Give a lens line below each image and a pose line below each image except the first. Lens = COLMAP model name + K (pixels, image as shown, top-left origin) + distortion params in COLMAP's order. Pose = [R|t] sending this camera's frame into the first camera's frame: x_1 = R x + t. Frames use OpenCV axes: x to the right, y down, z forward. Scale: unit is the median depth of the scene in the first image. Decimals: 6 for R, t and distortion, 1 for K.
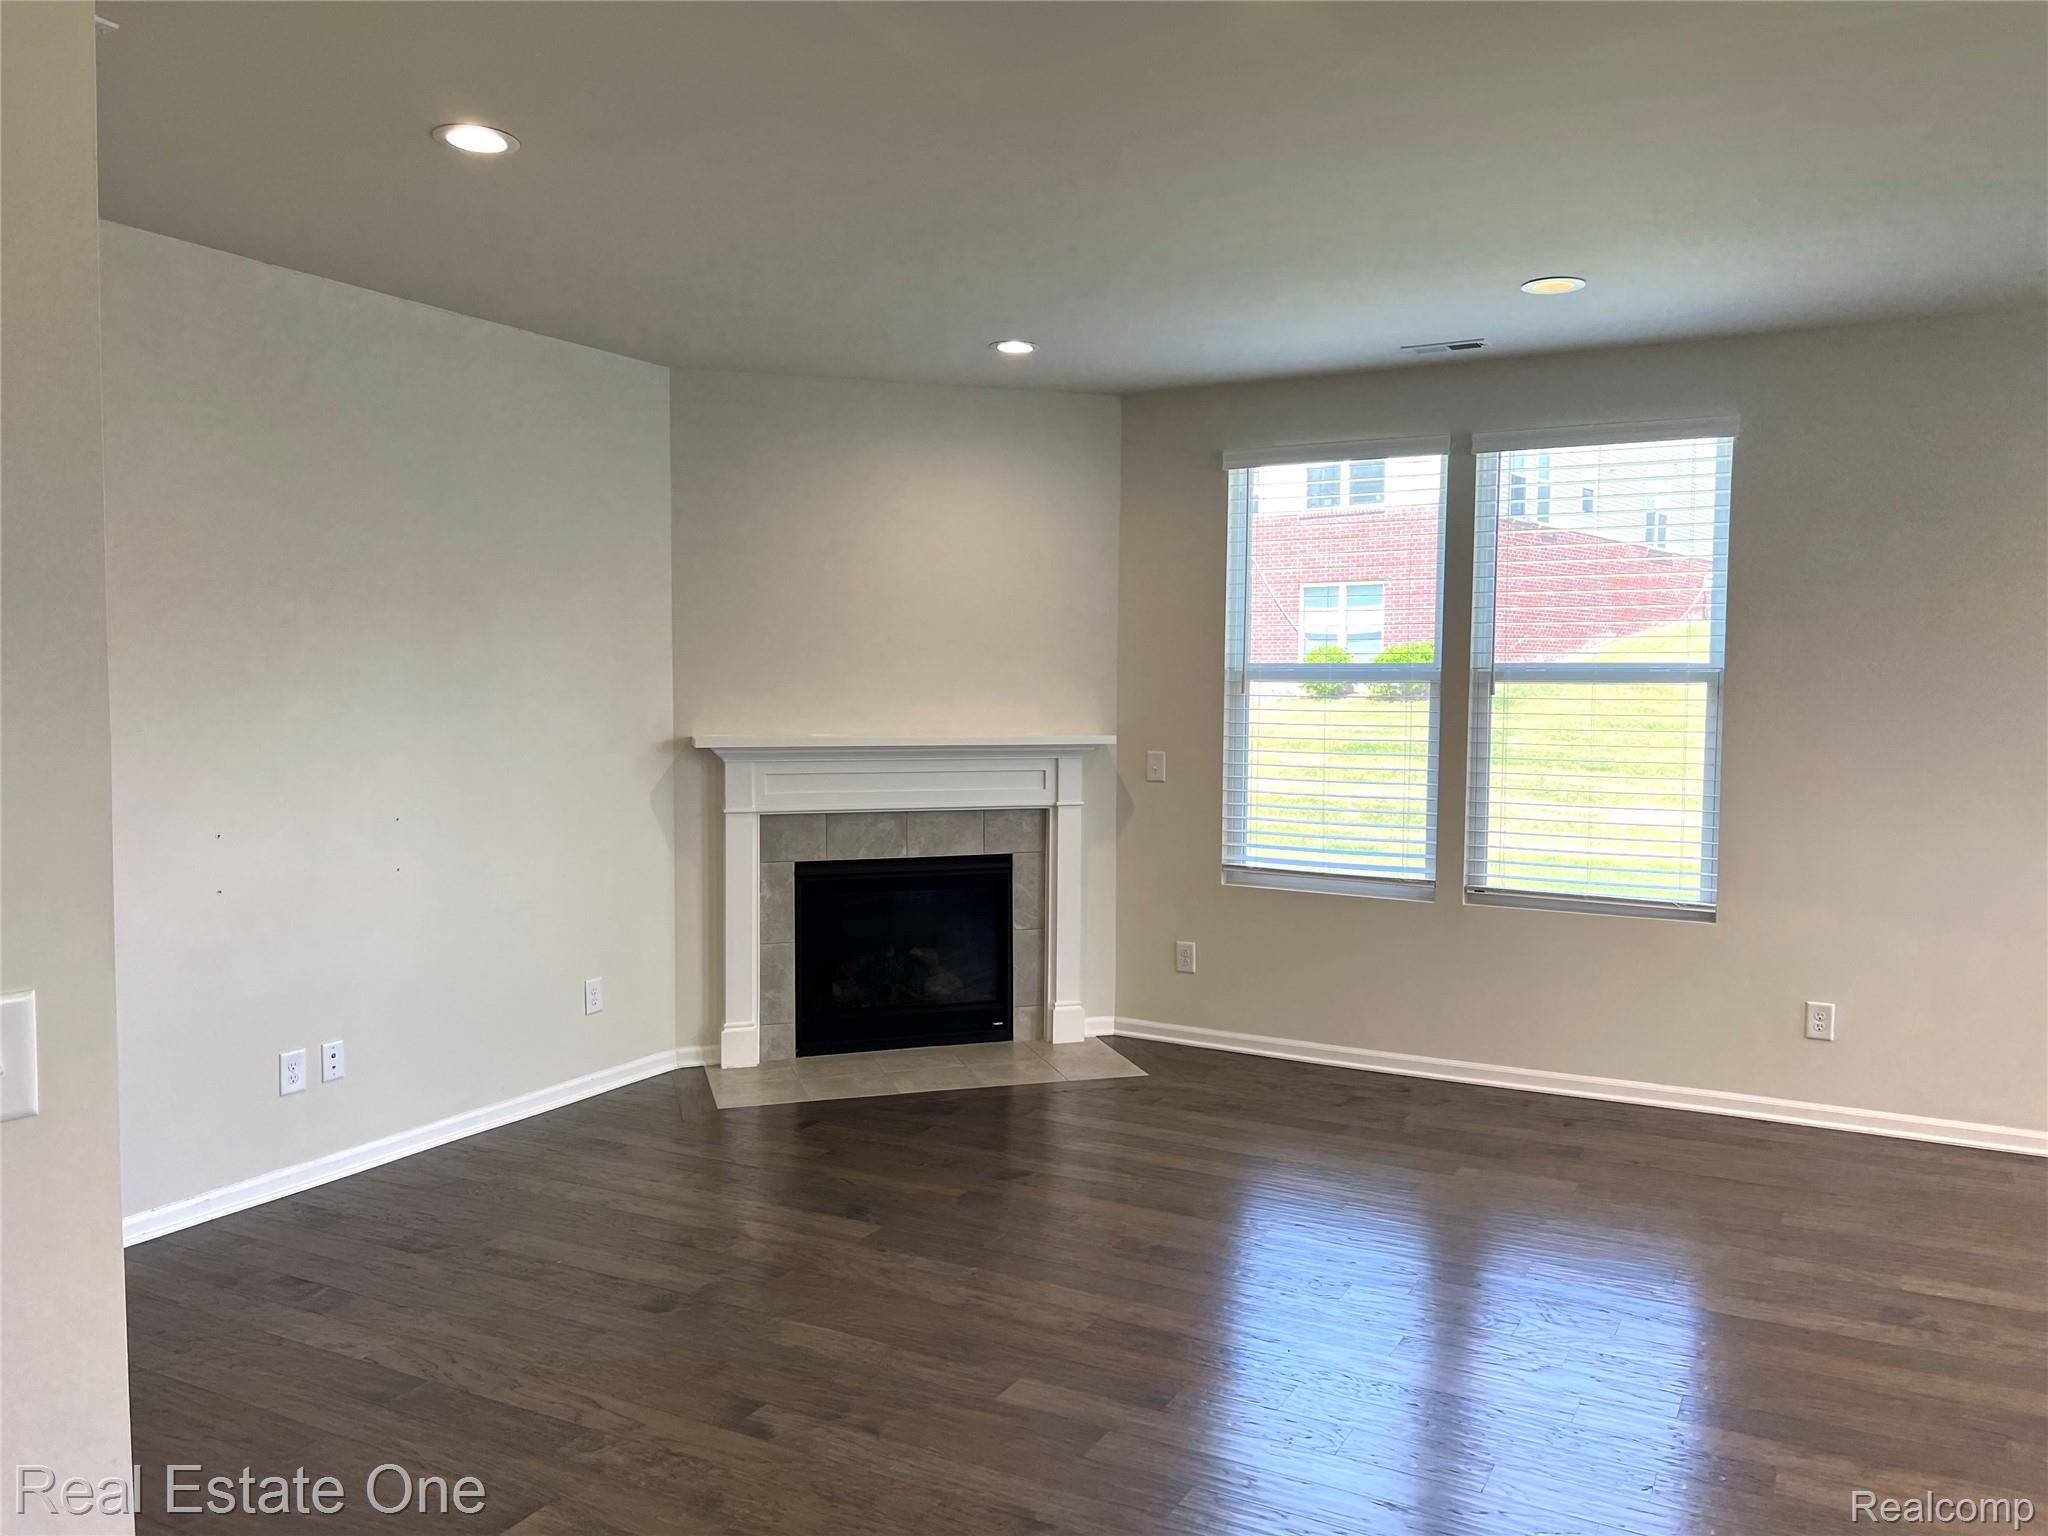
lens RADIAL K [[1540.6, 0, 1042.8], [0, 1540.6, 778.3], [0, 0, 1]] dist [0.059812, -0.070237]
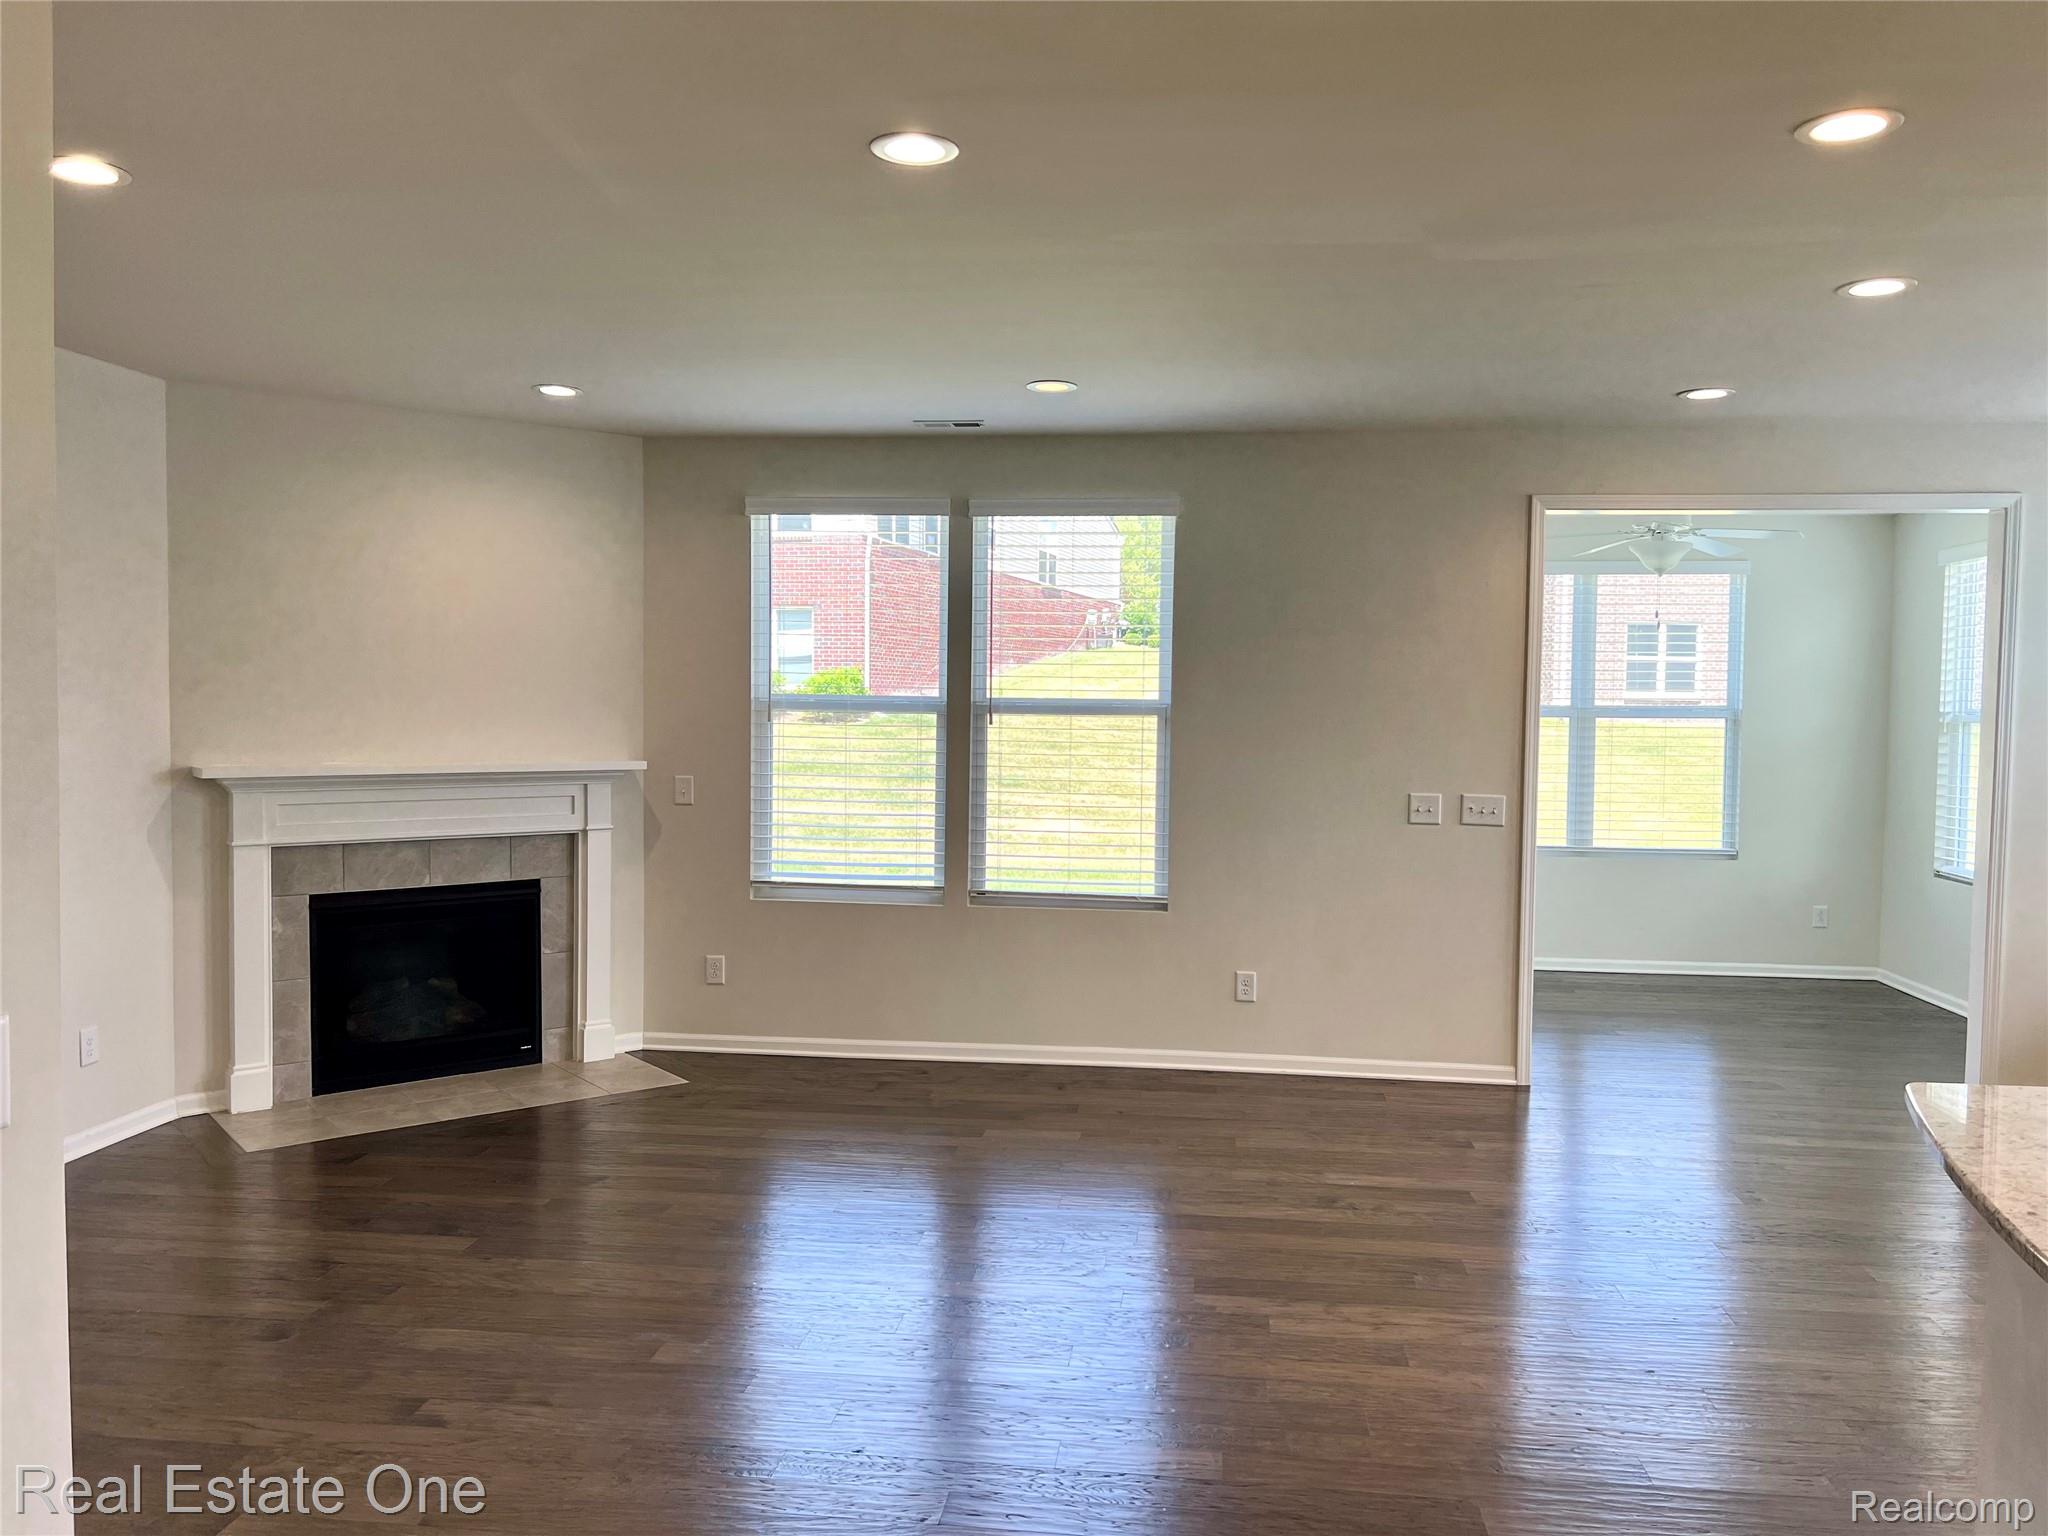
lens RADIAL K [[1540.6, 0, 1031.4], [0, 1540.6, 784.2], [0, 0, 1]] dist [0.059812, -0.070237]
pose [[0.930698, -0.013615, 0.365534, -0.108856], [0.017010, 0.999837, -0.006068, -0.001896], [-0.365392, 0.011865, 0.930778, -0.087851]]
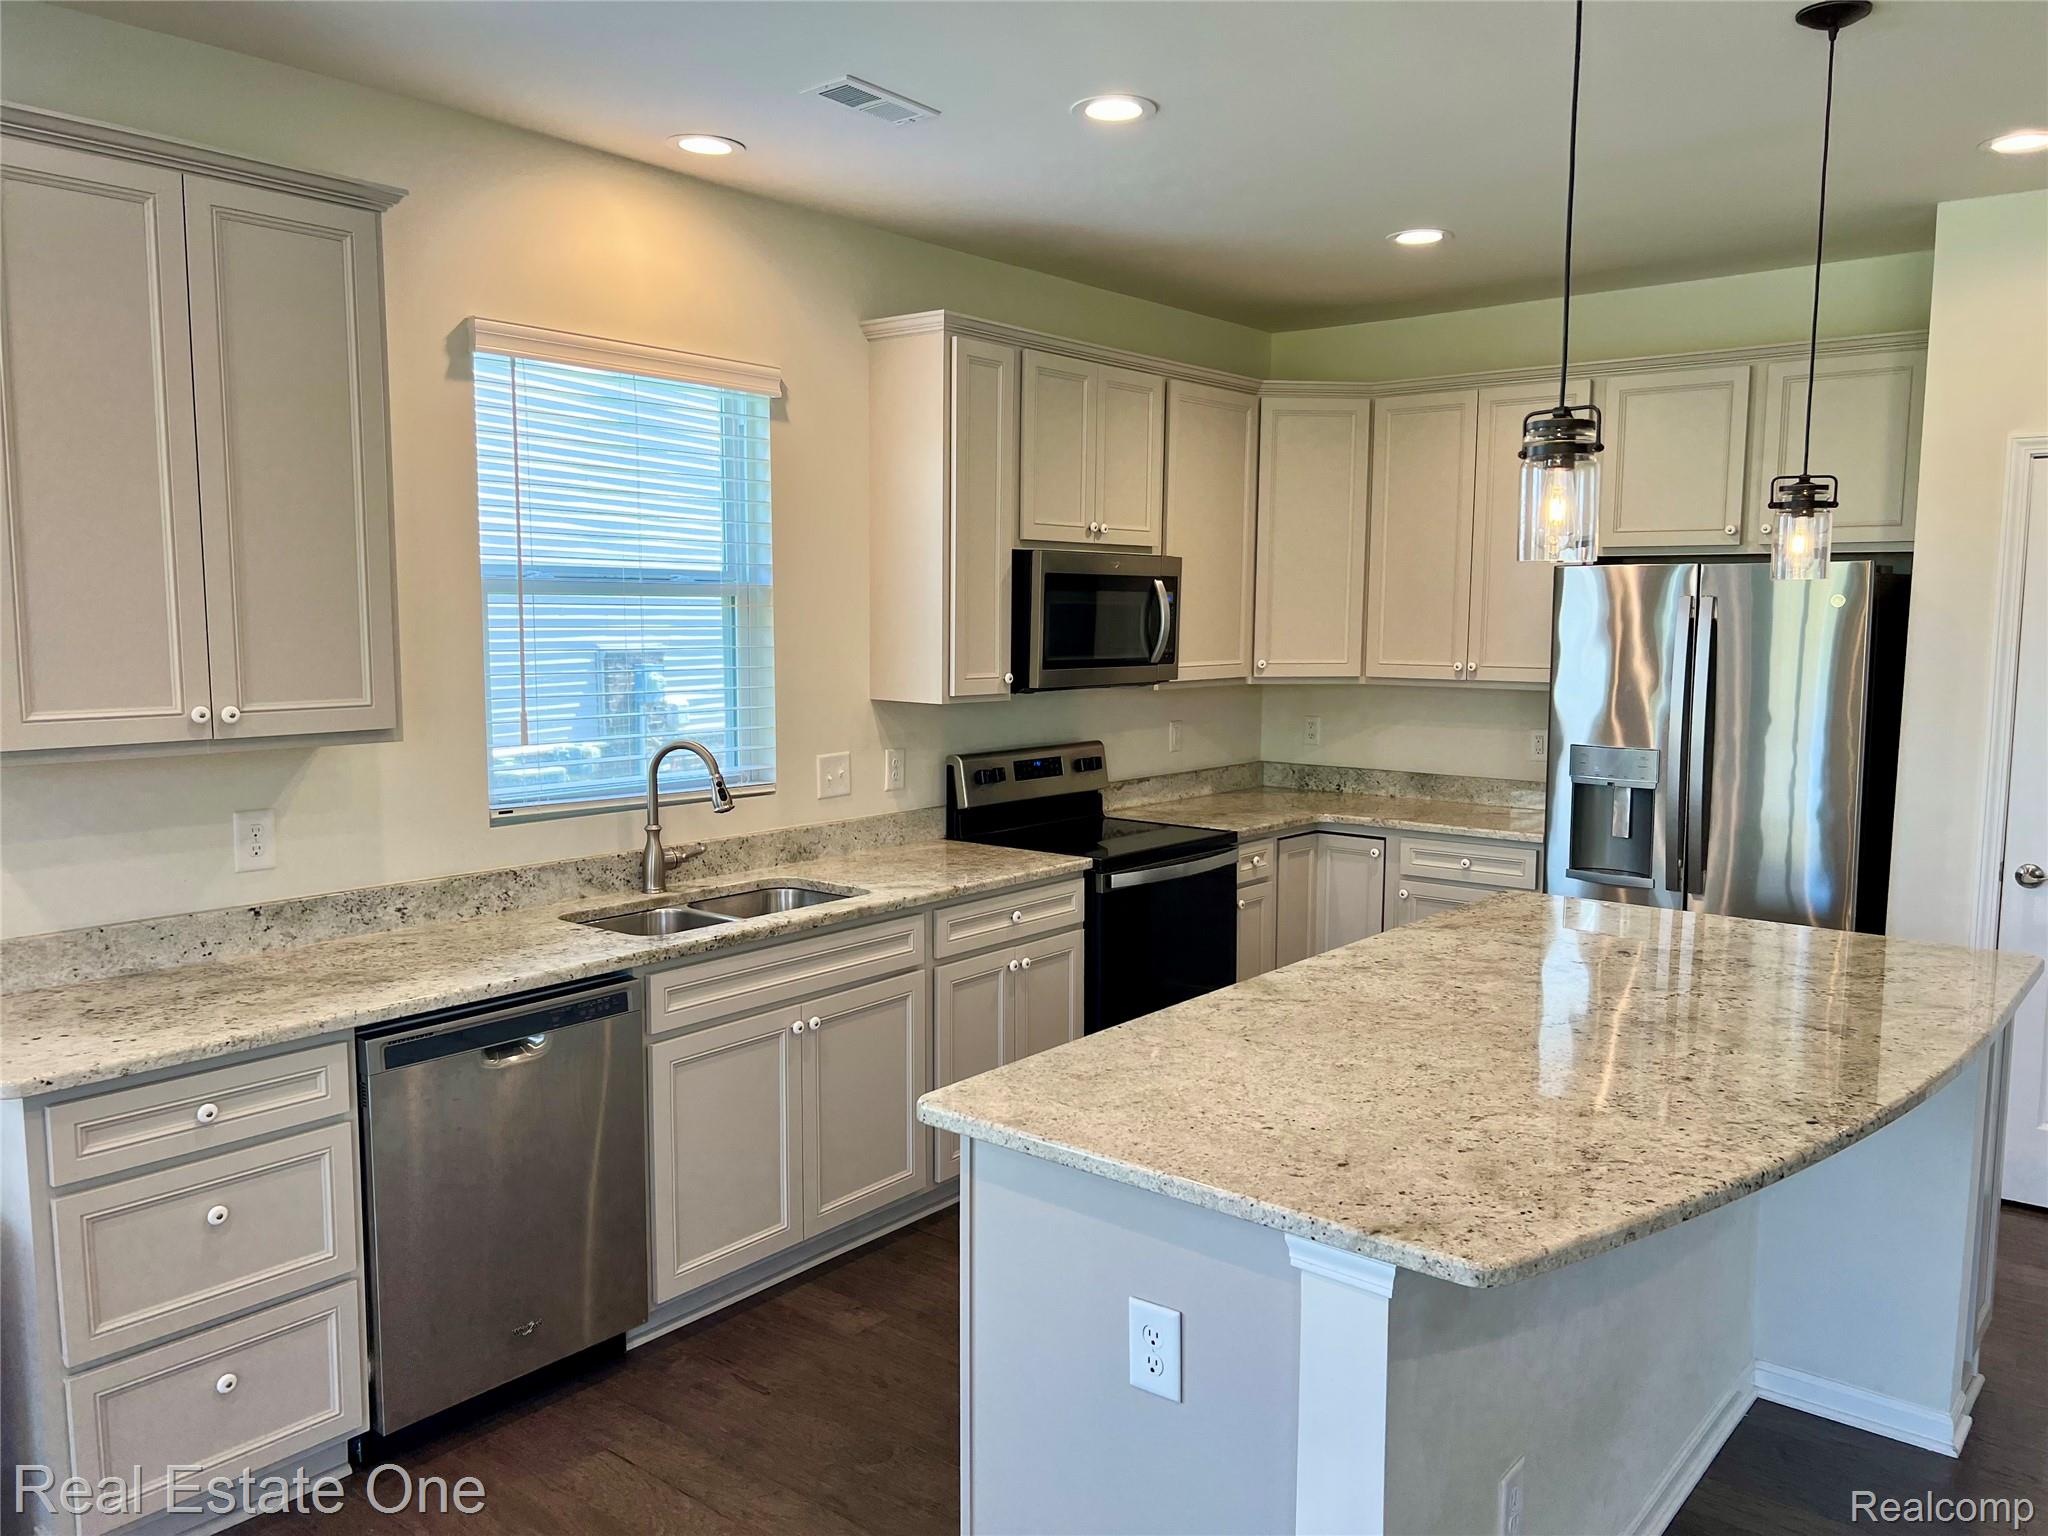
lens RADIAL K [[1540.6, 0, 1039.5], [0, 1540.6, 769.9], [0, 0, 1]] dist [0.059812, -0.070237]
pose [[-0.982186, -0.029993, 0.185503, 0.395521], [0.001882, 0.985561, 0.169312, -0.056568], [-0.187902, 0.166645, -0.967947, 0.613720]]
